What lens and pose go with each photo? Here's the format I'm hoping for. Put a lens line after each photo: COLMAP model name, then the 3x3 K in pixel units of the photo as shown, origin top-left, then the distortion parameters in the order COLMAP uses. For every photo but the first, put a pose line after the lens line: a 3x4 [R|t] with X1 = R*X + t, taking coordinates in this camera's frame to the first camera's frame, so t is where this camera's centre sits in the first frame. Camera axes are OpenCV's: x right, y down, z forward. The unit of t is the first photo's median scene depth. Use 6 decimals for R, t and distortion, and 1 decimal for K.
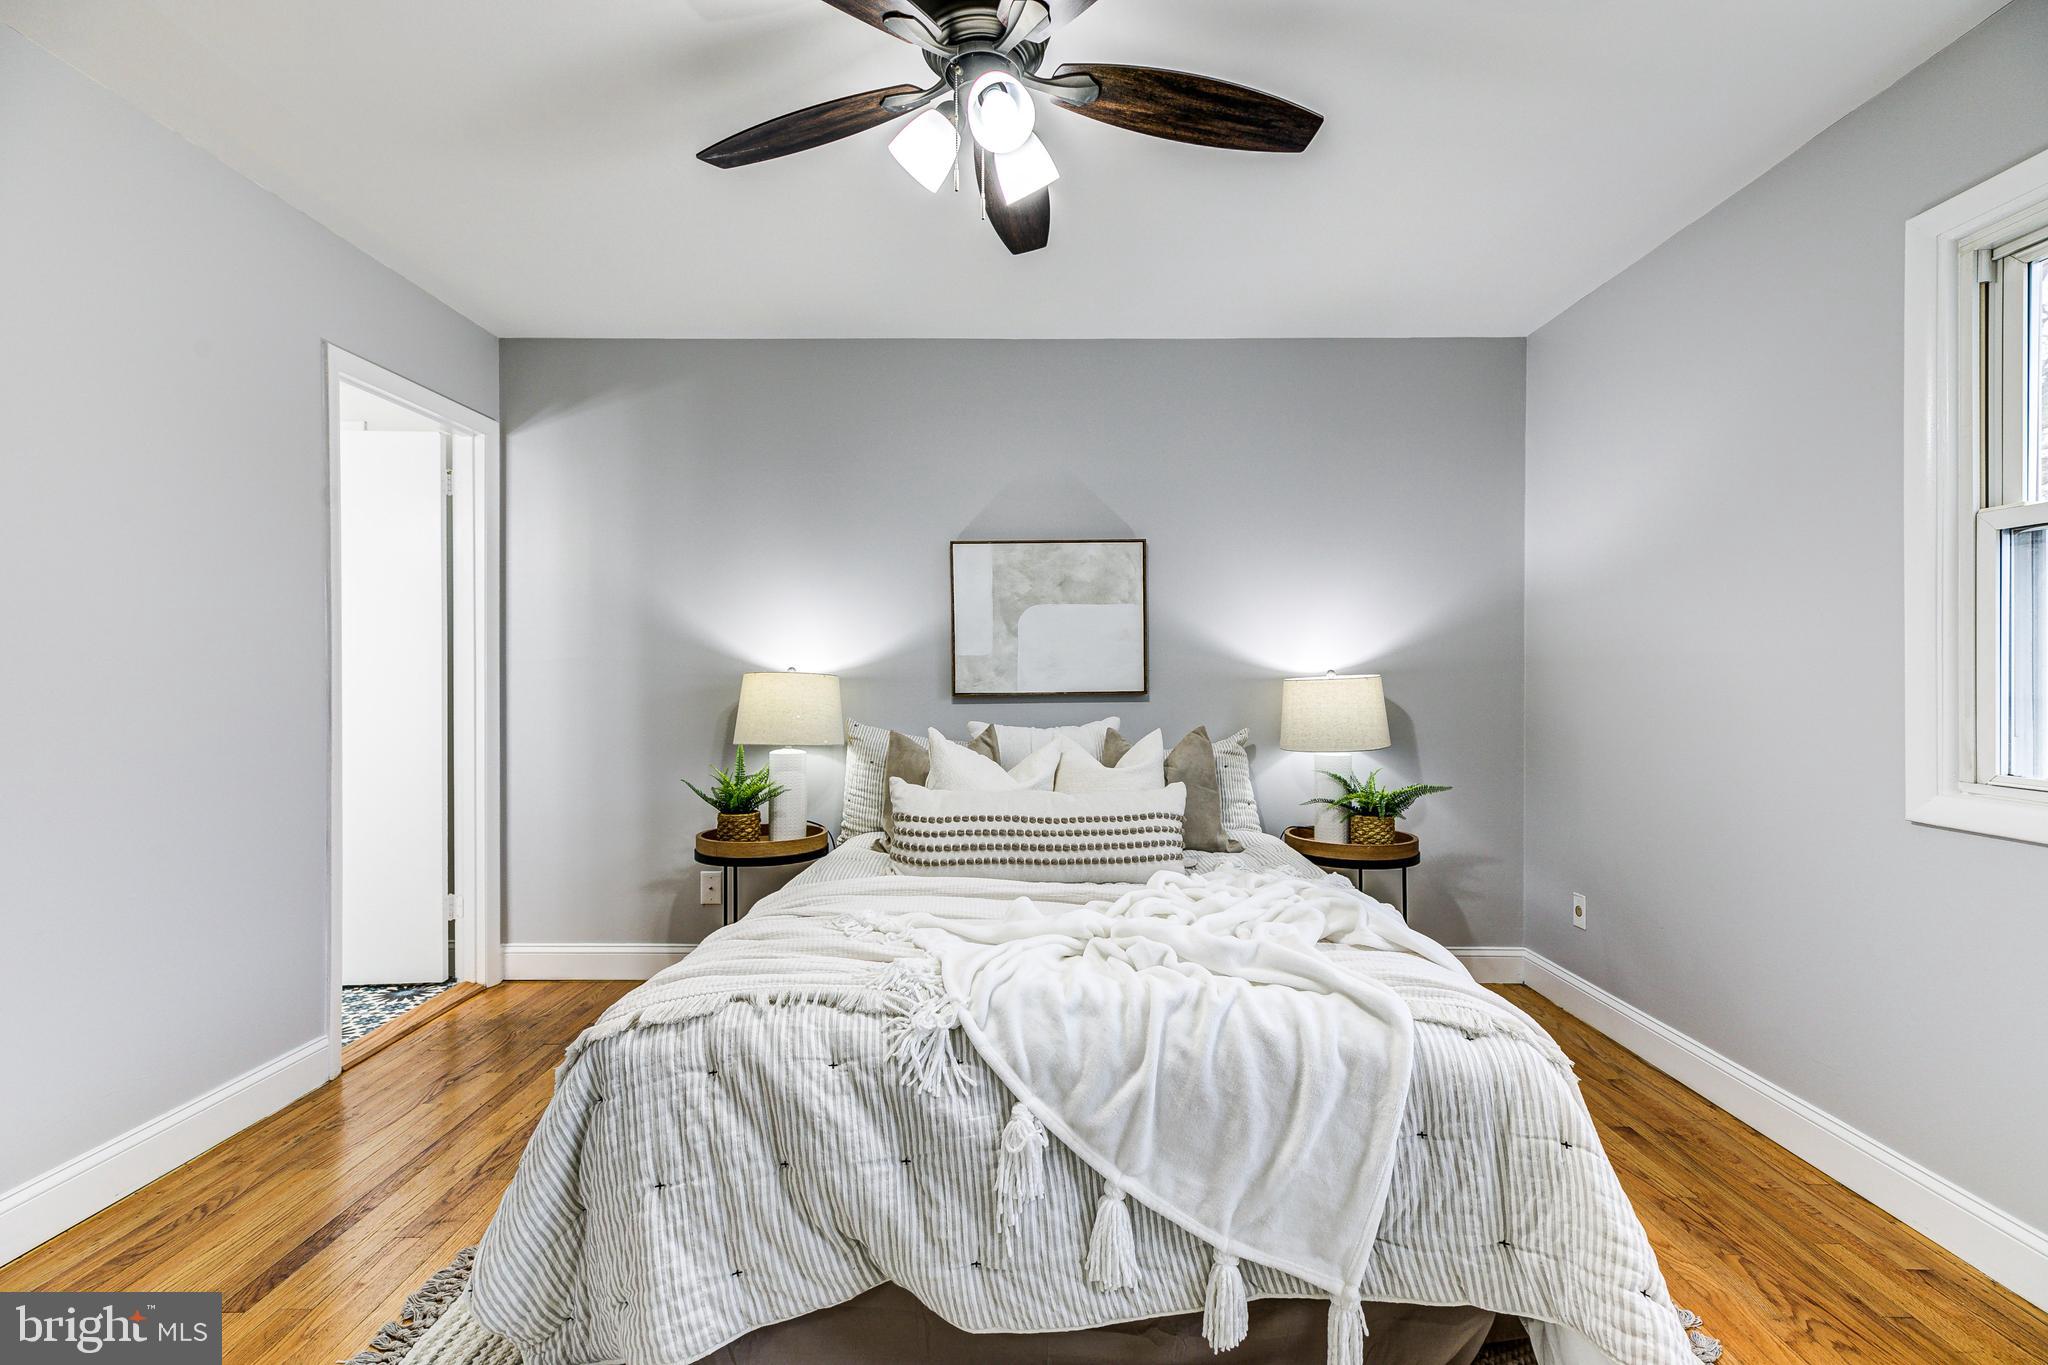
lens RADIAL K [[930.5, 0, 1029.8], [0, 930.5, 680.7], [0, 0, 1]] dist [0.012802, 0.000240]
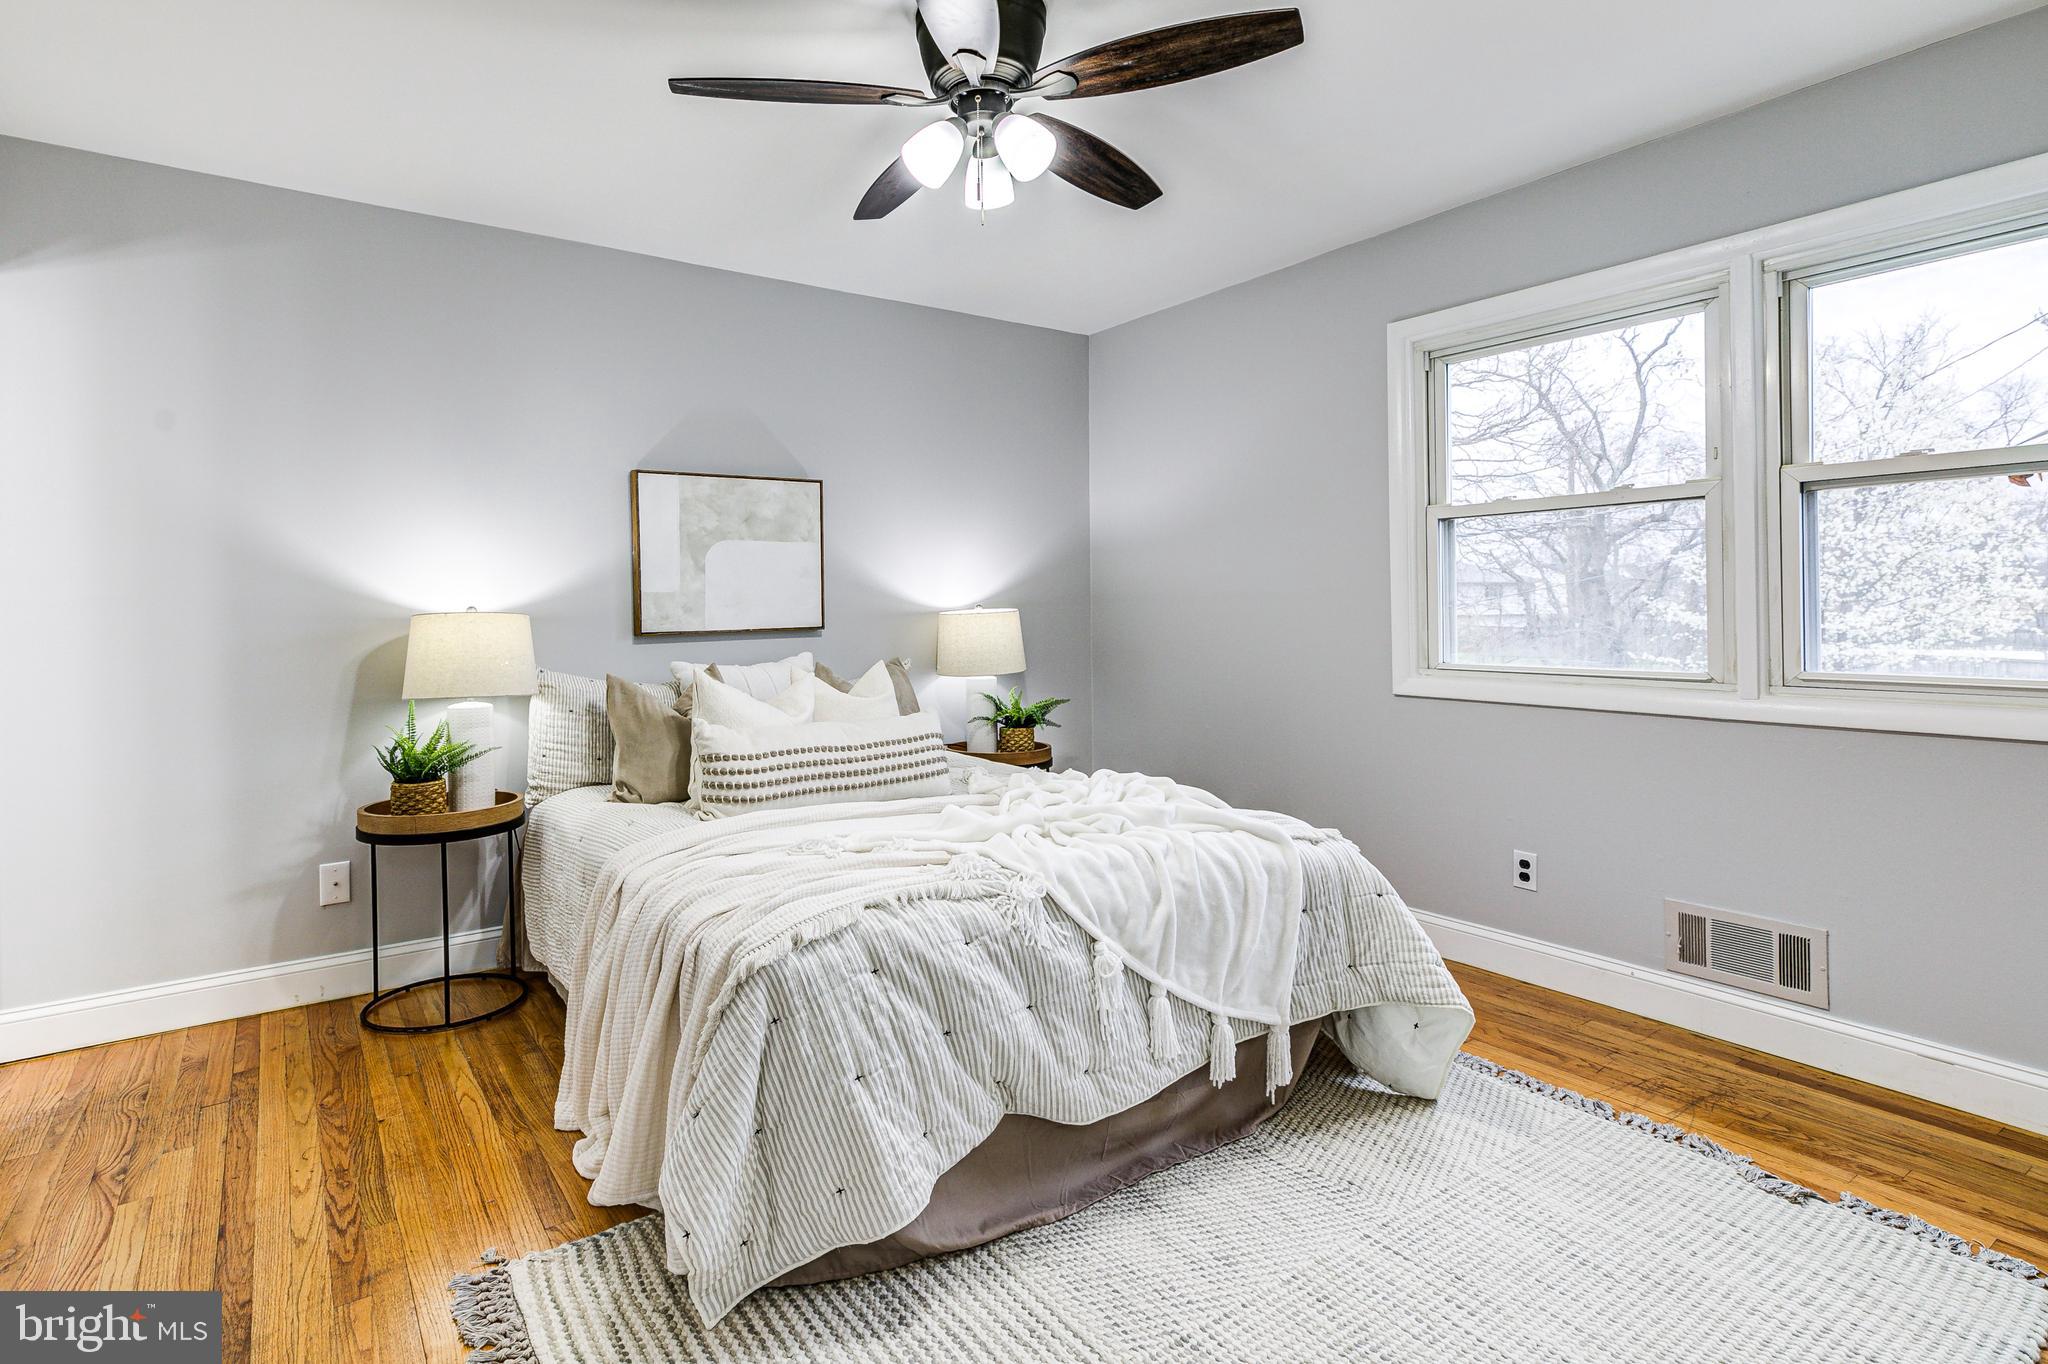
lens RADIAL K [[1011.2, 0, 962.2], [0, 1011.2, 618.1], [0, 0, 1]] dist [0.017328, 0.000771]
pose [[0.832420, -0.014895, 0.553944, -0.896911], [0.014412, 0.999882, 0.005228, -0.004426], [-0.553957, 0.003632, 0.832537, -0.059507]]
